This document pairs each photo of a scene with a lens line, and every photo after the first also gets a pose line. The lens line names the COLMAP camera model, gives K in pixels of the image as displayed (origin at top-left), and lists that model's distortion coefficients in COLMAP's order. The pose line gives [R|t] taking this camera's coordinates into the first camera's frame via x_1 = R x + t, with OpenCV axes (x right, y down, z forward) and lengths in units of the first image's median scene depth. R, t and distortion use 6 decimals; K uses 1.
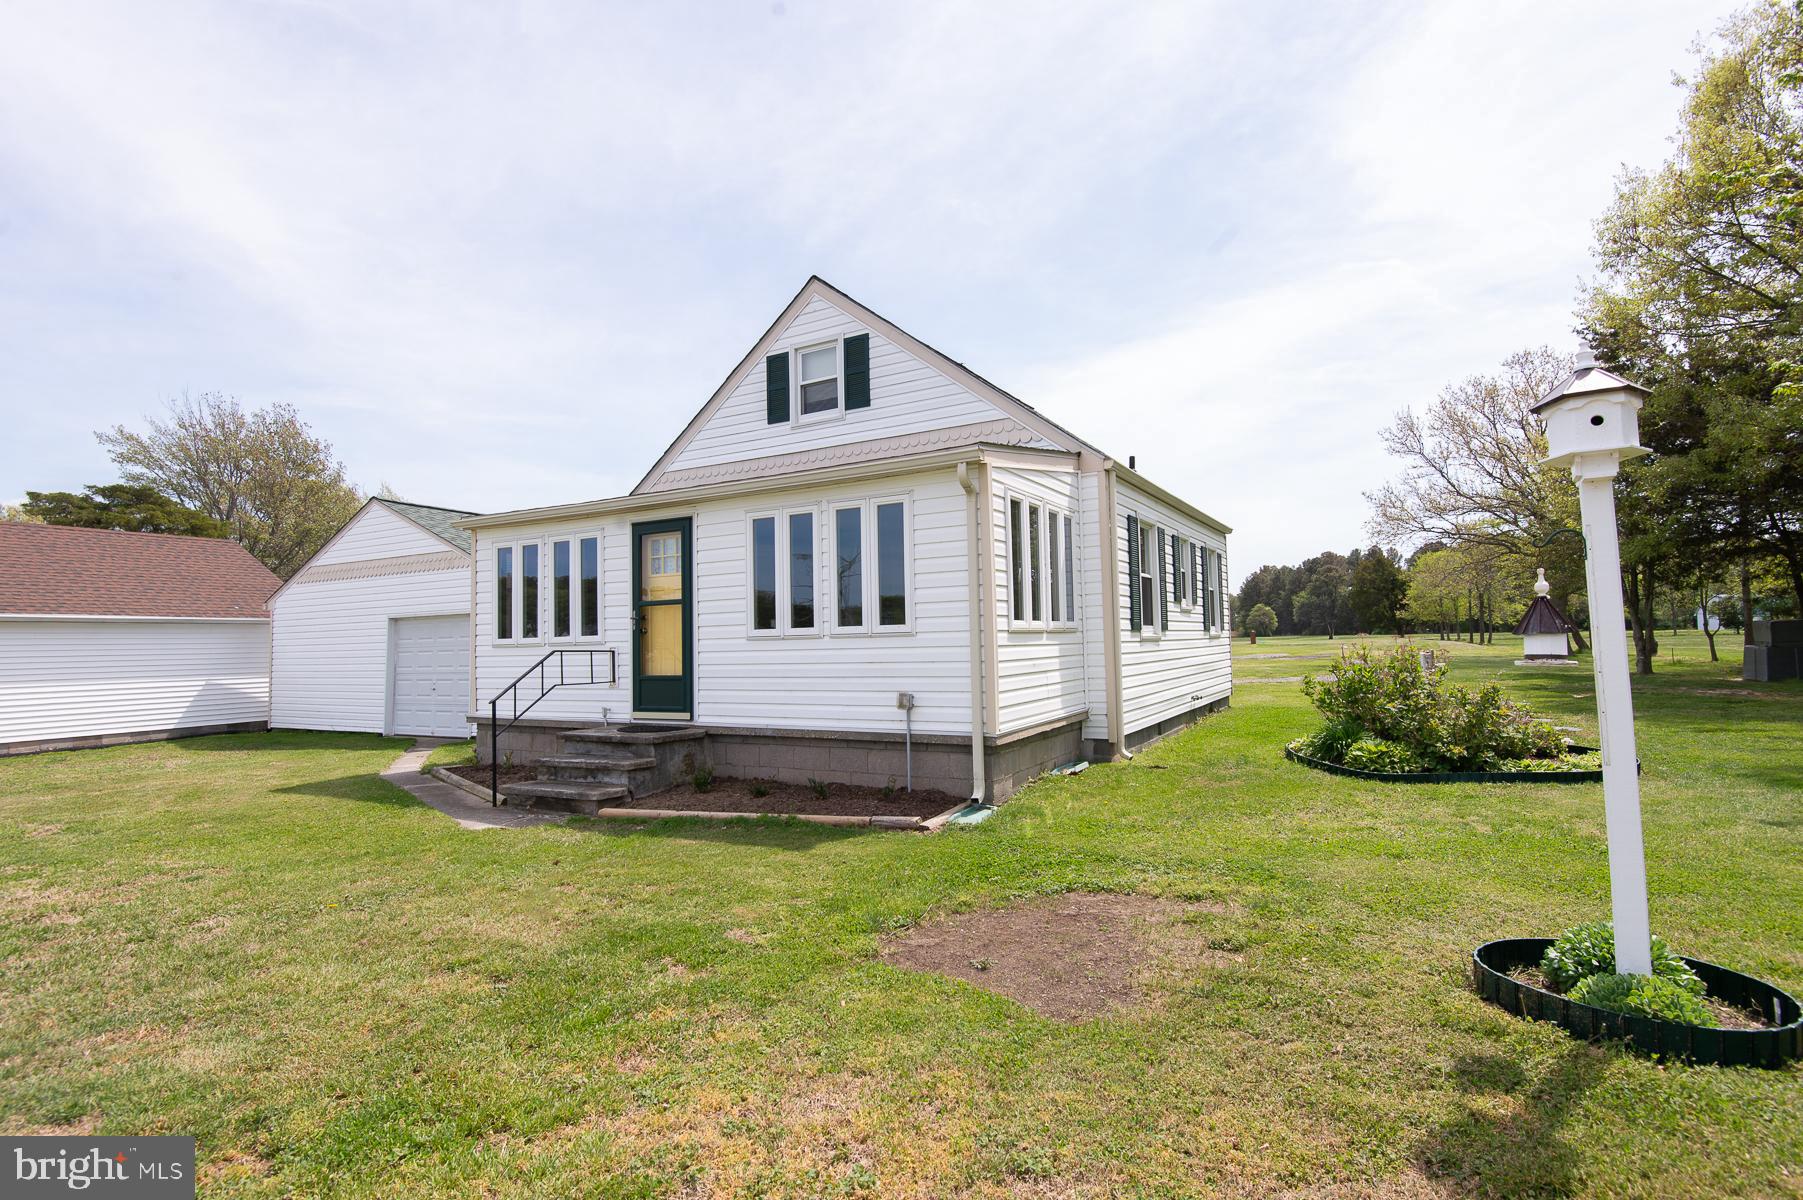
lens RADIAL K [[879.2, 0, 901.5], [0, 879.2, 600.0], [0, 0, 1]] dist [0.021228, -0.000119]
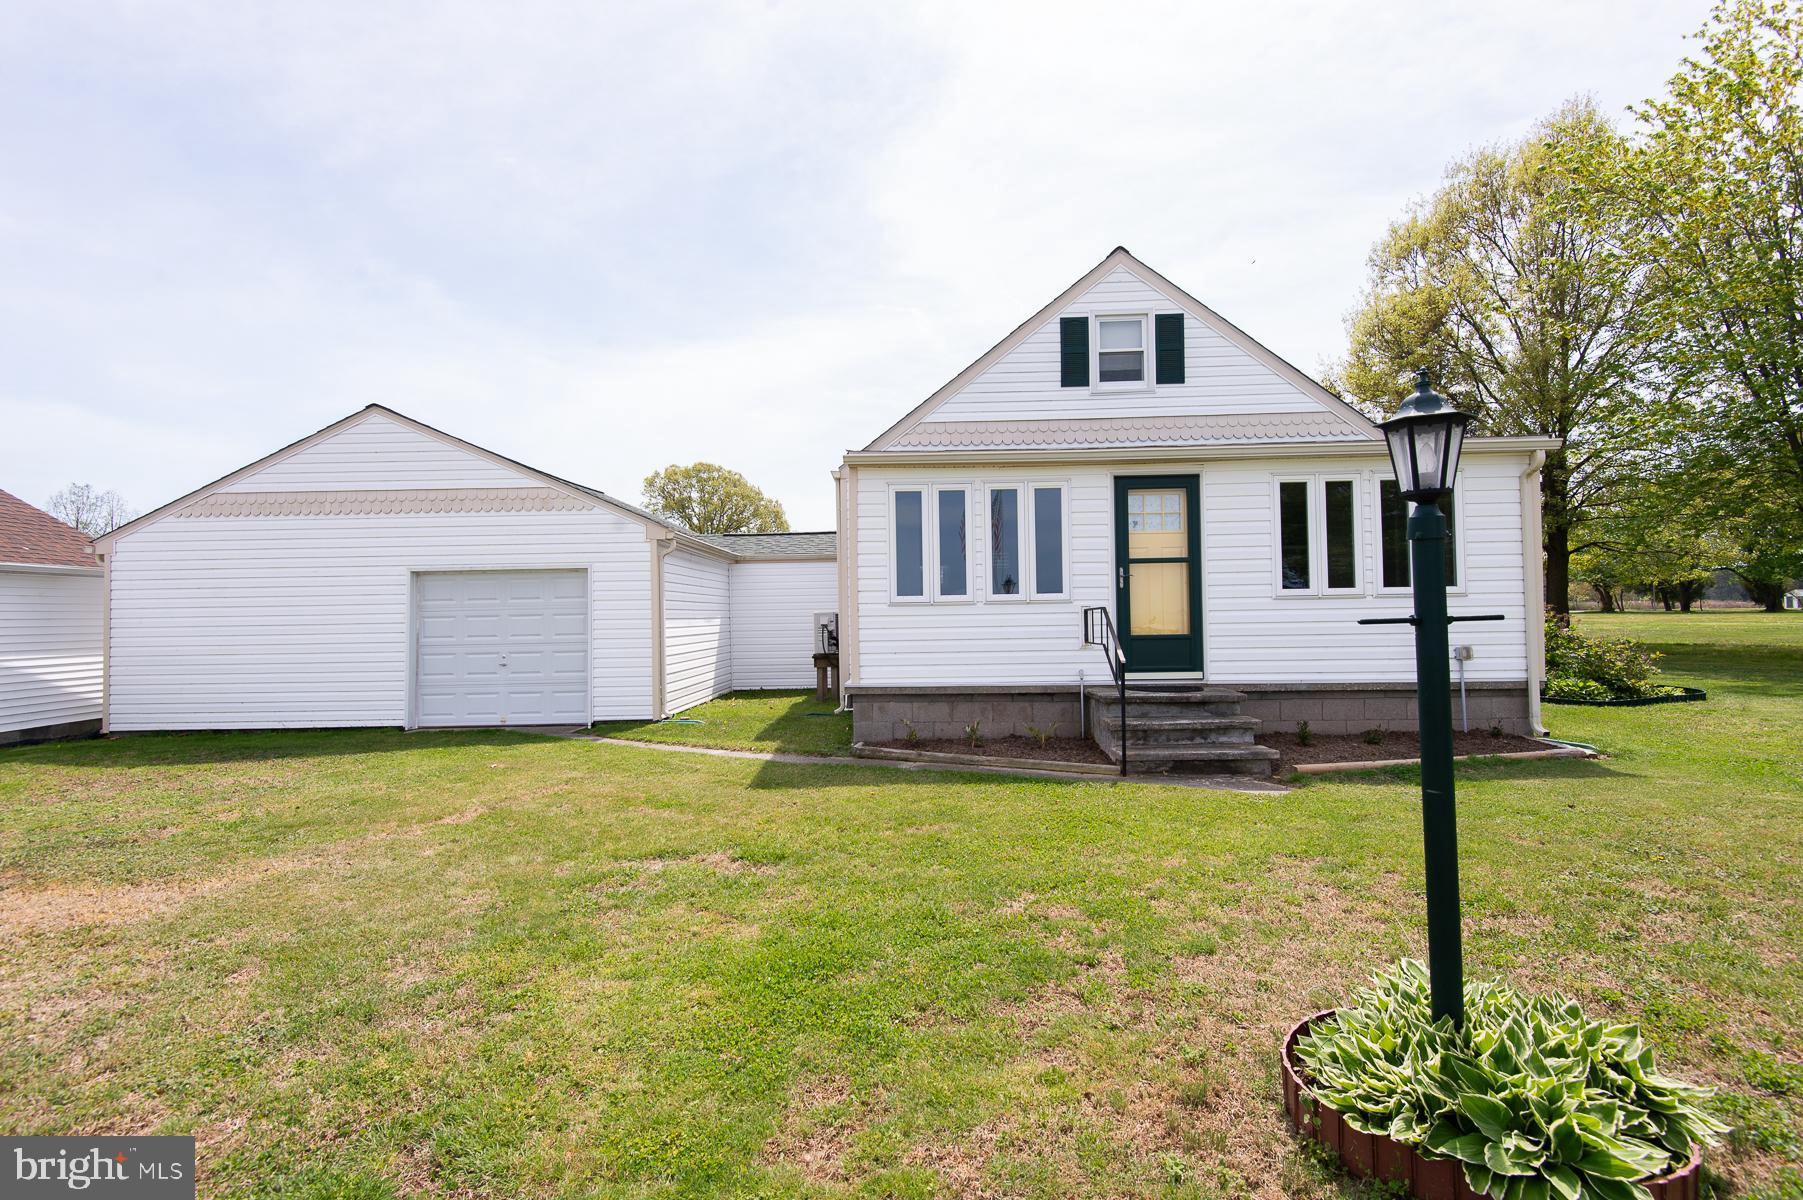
lens RADIAL K [[834.1, 0, 907.3], [0, 834.1, 596.4], [0, 0, 1]] dist [0.041822, -0.030375]
pose [[0.880454, 0.019642, 0.473724, -0.790607], [-0.026837, 0.999604, 0.008433, 0.035444], [-0.473371, -0.020139, 0.880633, 0.260822]]
